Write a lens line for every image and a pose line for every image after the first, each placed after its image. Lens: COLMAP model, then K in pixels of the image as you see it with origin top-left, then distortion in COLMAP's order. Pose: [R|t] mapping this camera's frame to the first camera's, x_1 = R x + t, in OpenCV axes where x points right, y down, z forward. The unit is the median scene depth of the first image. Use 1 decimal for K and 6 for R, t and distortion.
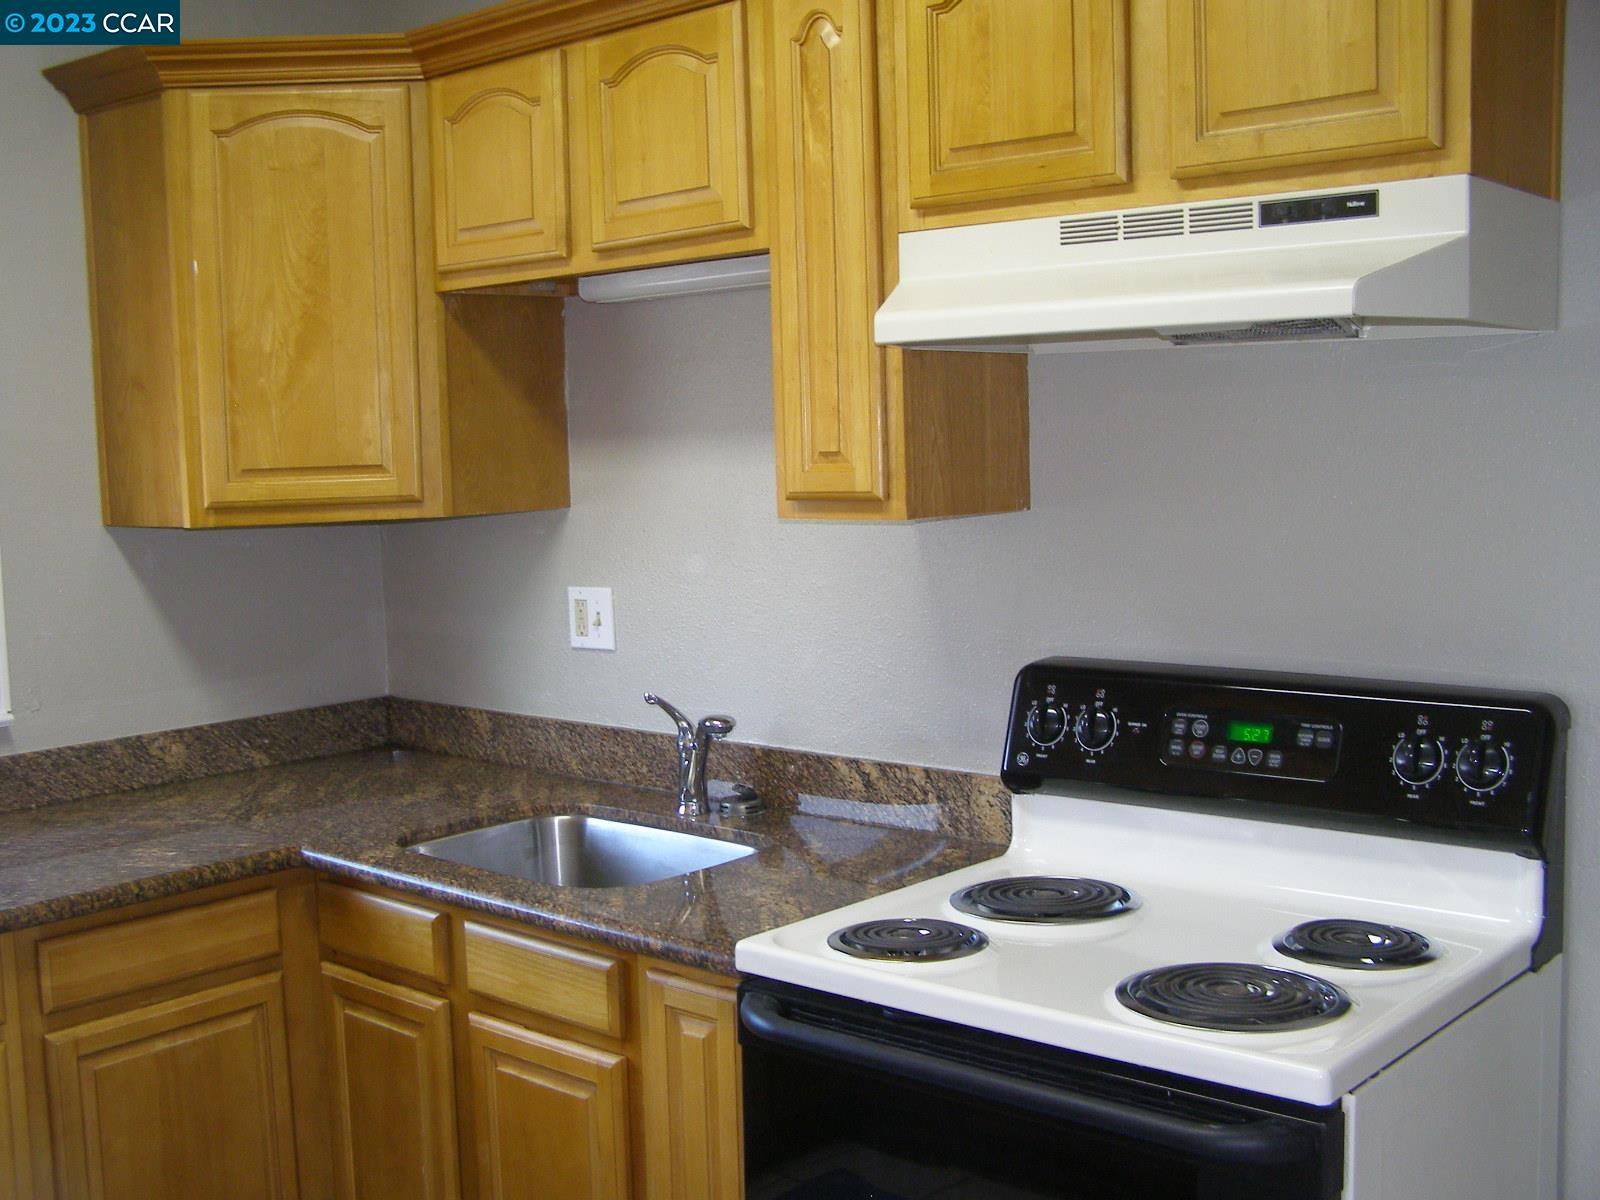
lens RADIAL K [[1788.1, 0, 778.2], [0, 1788.1, 605.3], [0, 0, 1]] dist [-0.194334, 0.290733]
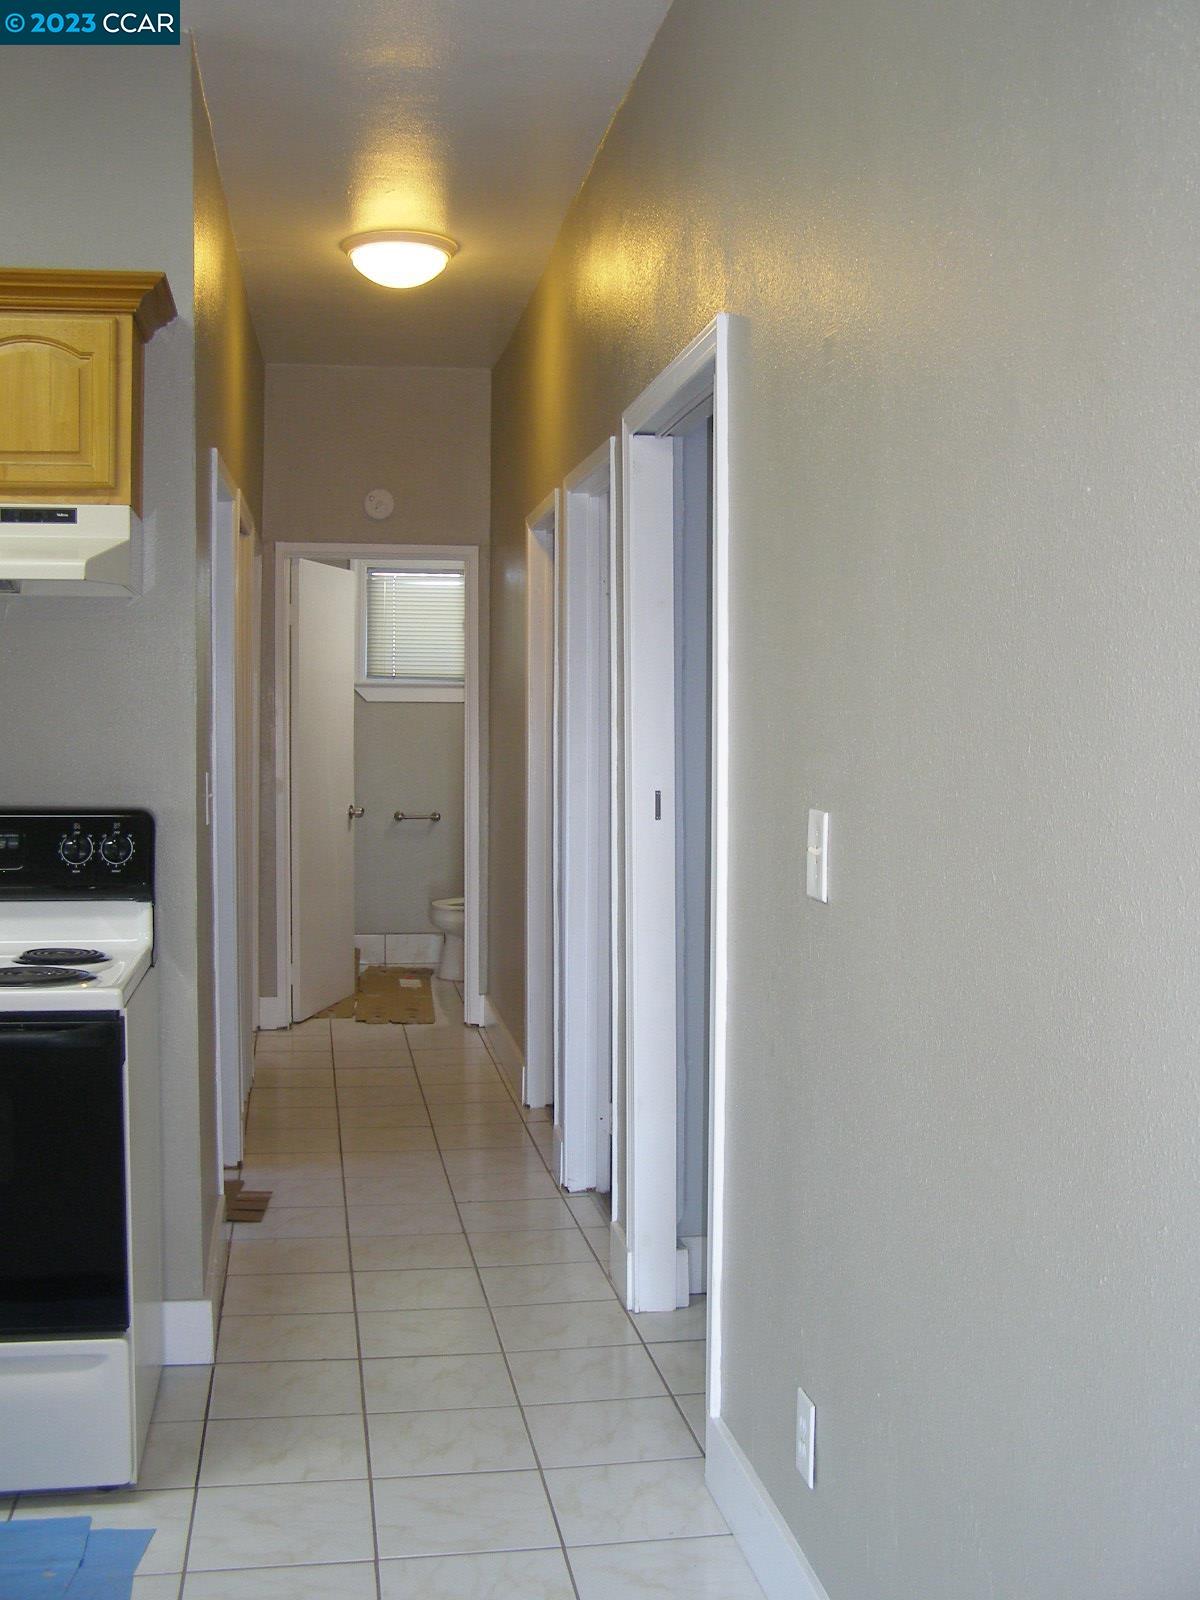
lens RADIAL K [[1780.0, 0, 599.9], [0, 1780.0, 792.7], [0, 0, 1]] dist [-0.215340, 0.355024]
pose [[0.620334, -0.005996, 0.784315, -0.526506], [0.052902, 0.998013, -0.034212, 0.098717], [-0.782551, 0.062715, 0.619419, -0.350125]]
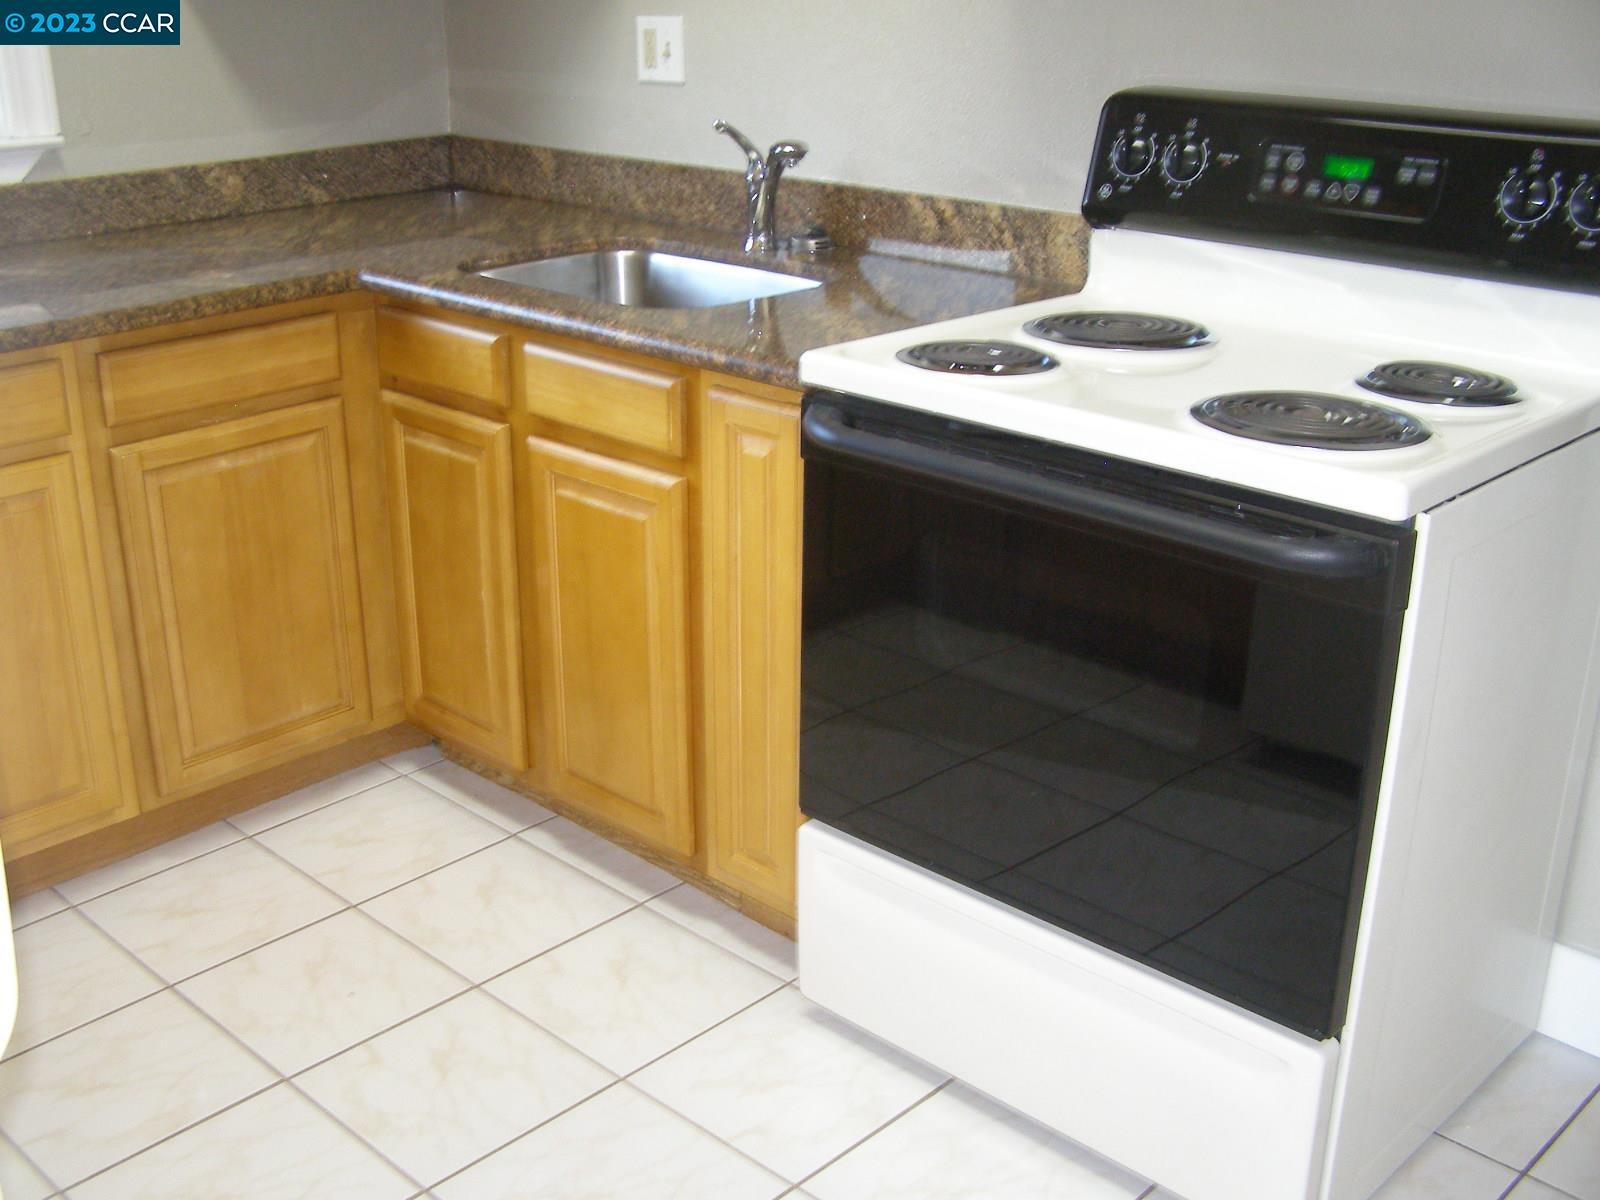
lens RADIAL K [[1780.0, 0, 772.8], [0, 1780.0, 617.2], [0, 0, 1]] dist [-0.215340, 0.355024]
pose [[0.998631, 0.040515, -0.033096, -0.001262], [-0.029992, 0.961733, 0.272342, 0.054577], [0.042863, -0.270976, 0.961631, 0.021355]]
